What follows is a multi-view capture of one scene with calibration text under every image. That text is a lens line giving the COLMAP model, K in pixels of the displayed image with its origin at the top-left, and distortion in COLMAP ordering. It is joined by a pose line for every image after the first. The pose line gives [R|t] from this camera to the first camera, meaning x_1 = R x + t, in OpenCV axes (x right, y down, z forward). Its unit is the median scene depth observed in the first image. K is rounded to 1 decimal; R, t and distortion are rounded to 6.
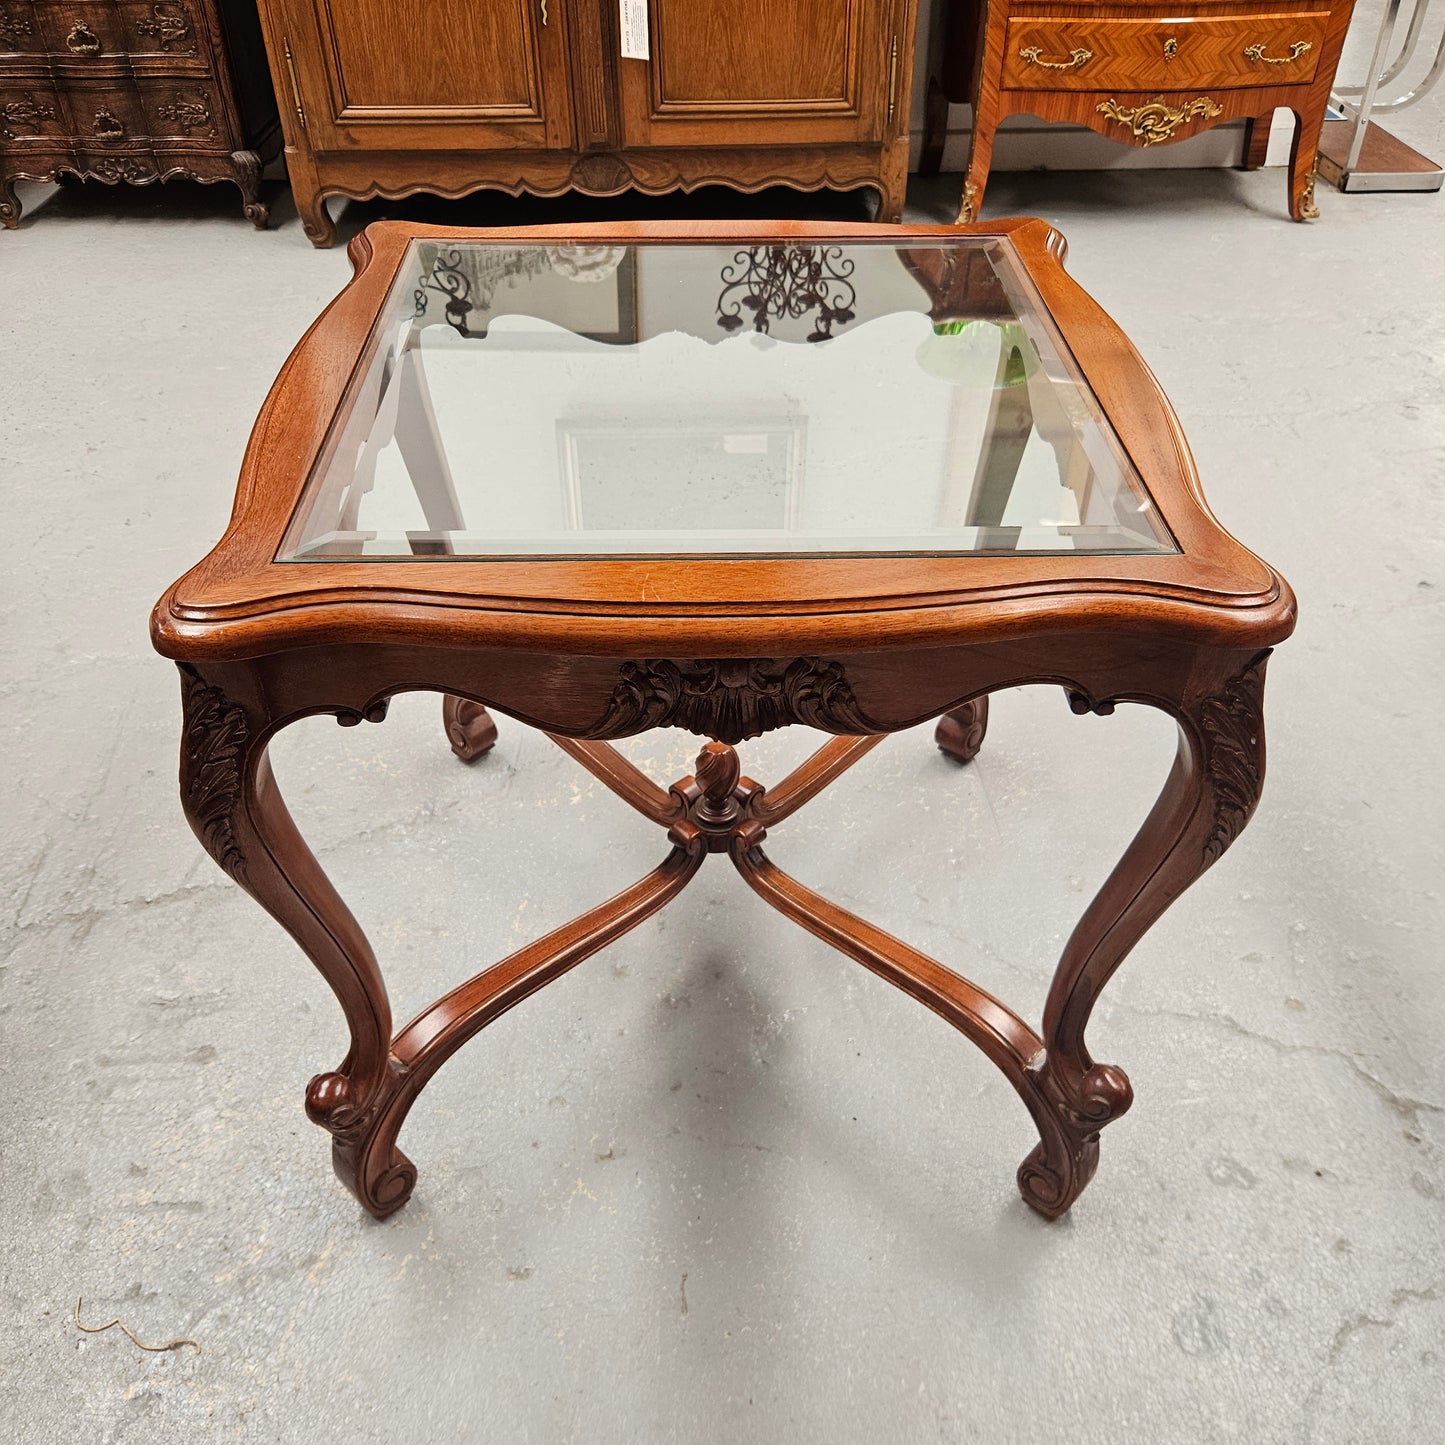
lens RADIAL K [[1301.9, 0, 722.5], [0, 1301.9, 722.5], [0, 0, 1]] dist [0.047407, -0.035299]
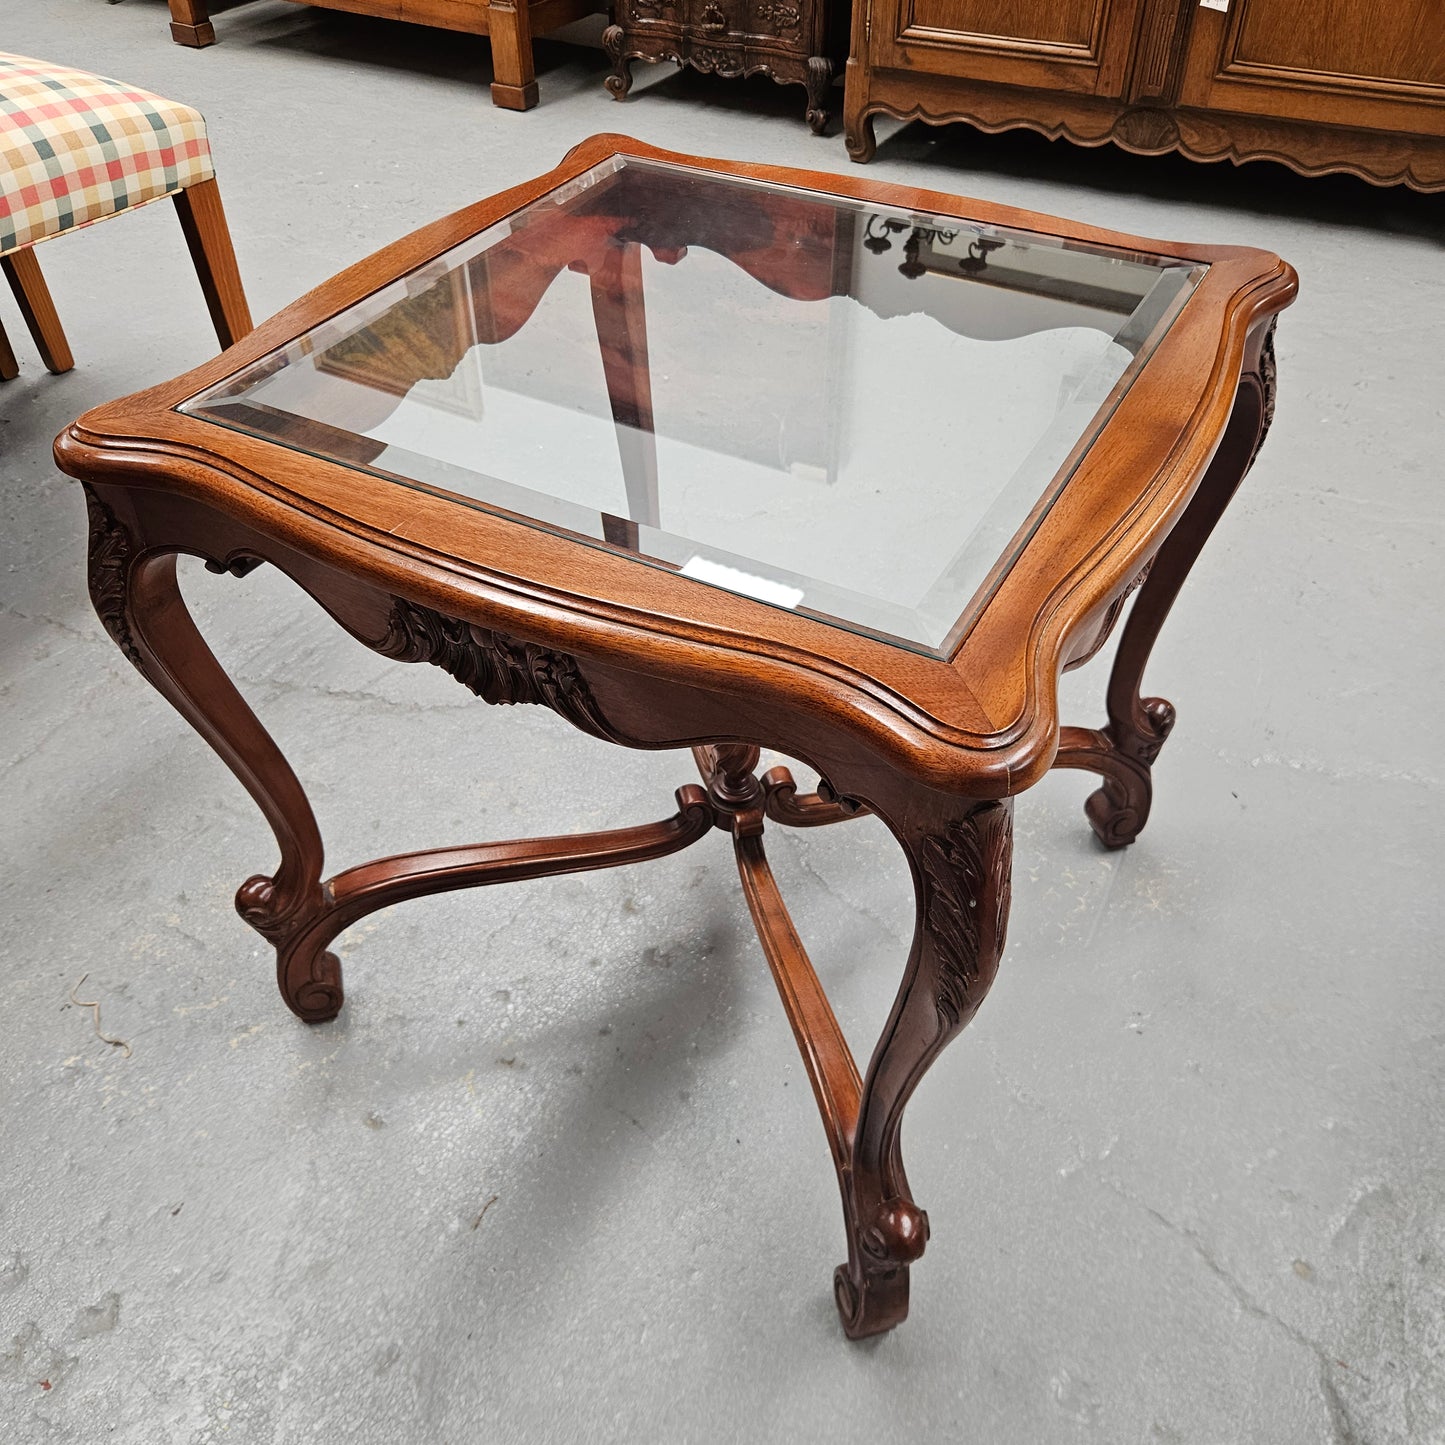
lens RADIAL K [[1297.8, 0, 708.9], [0, 1297.8, 698.6], [0, 0, 1]] dist [0.062361, -0.056672]
pose [[0.859862, 0.326043, -0.392853, 0.270353], [-0.312922, 0.944600, 0.099048, -0.068520], [0.403383, 0.037765, 0.914252, 0.084047]]
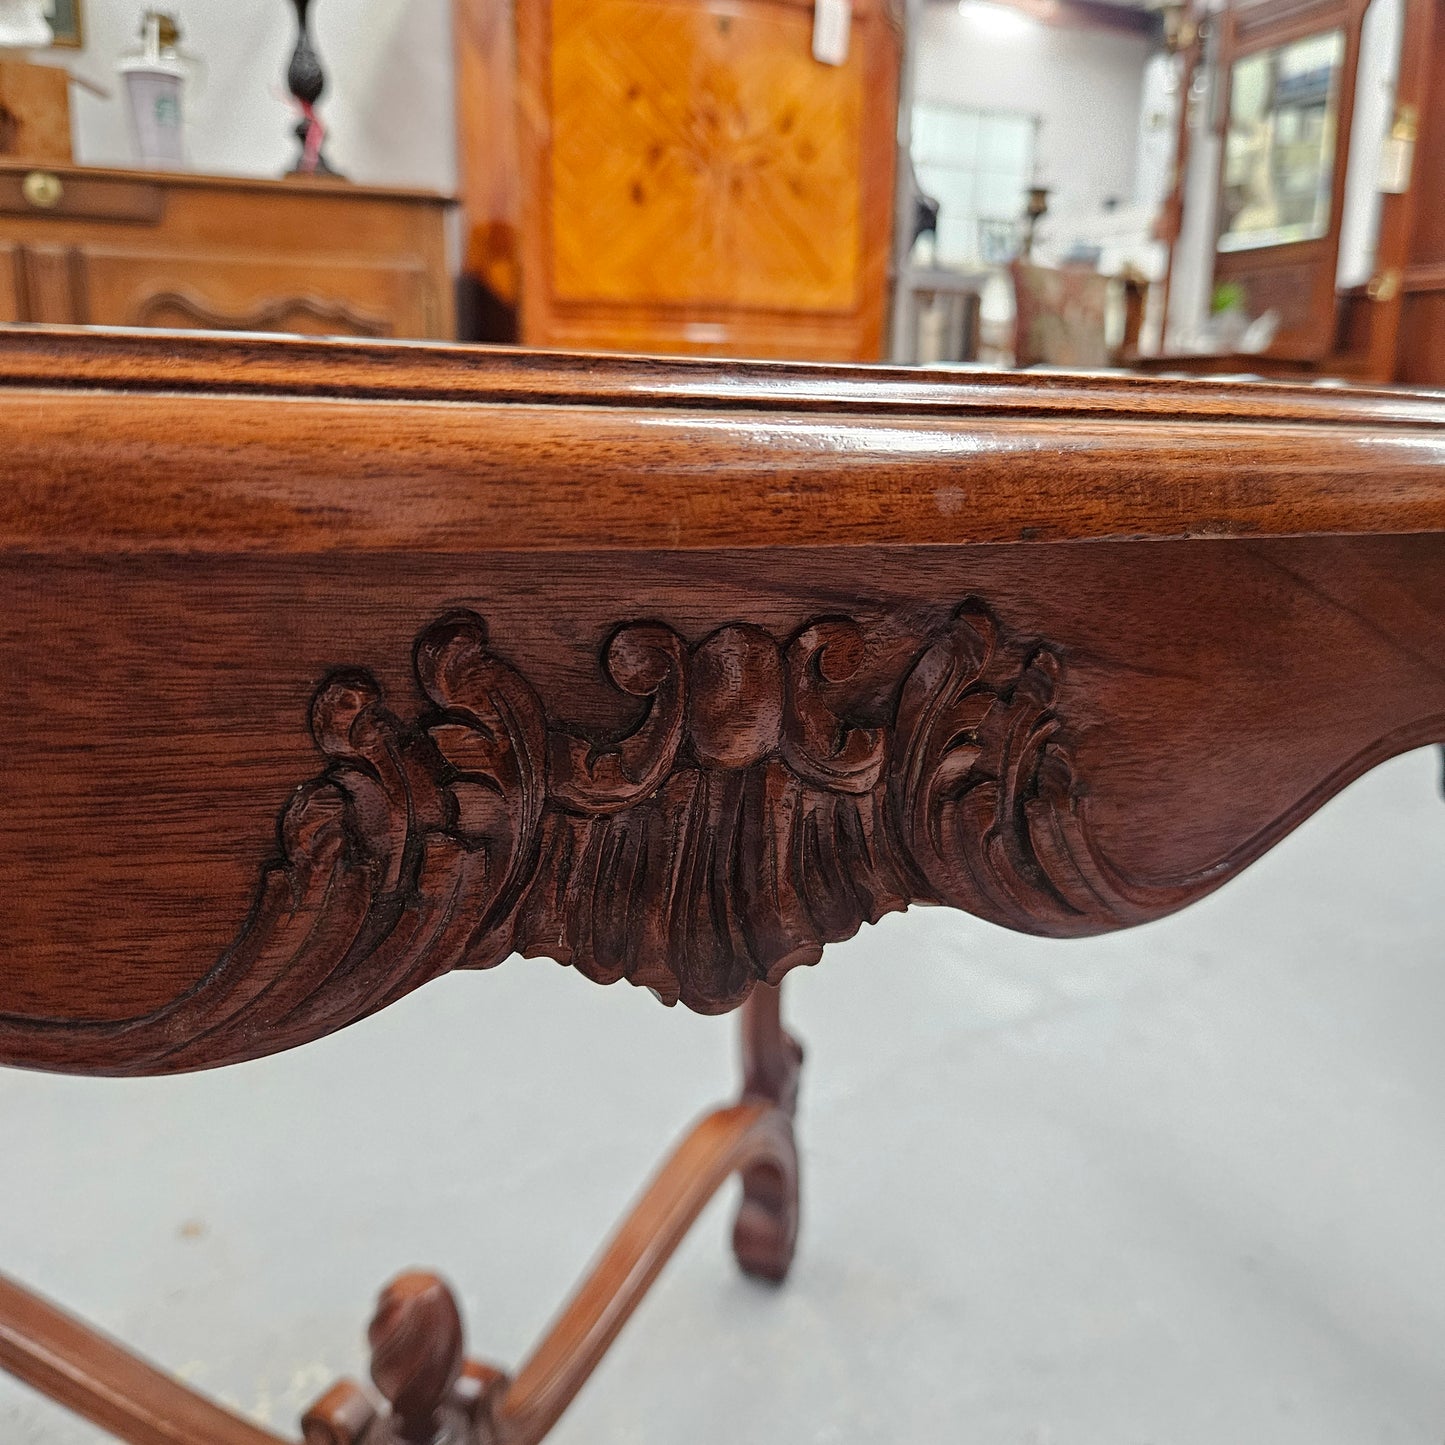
lens RADIAL K [[1297.8, 0, 708.9], [0, 1297.8, 698.6], [0, 0, 1]] dist [0.062361, -0.056672]
pose [[0.936161, -0.050741, 0.347892, -0.045431], [0.201378, 0.888510, -0.412306, 0.036837], [-0.288185, 0.456043, 0.842006, 0.370784]]
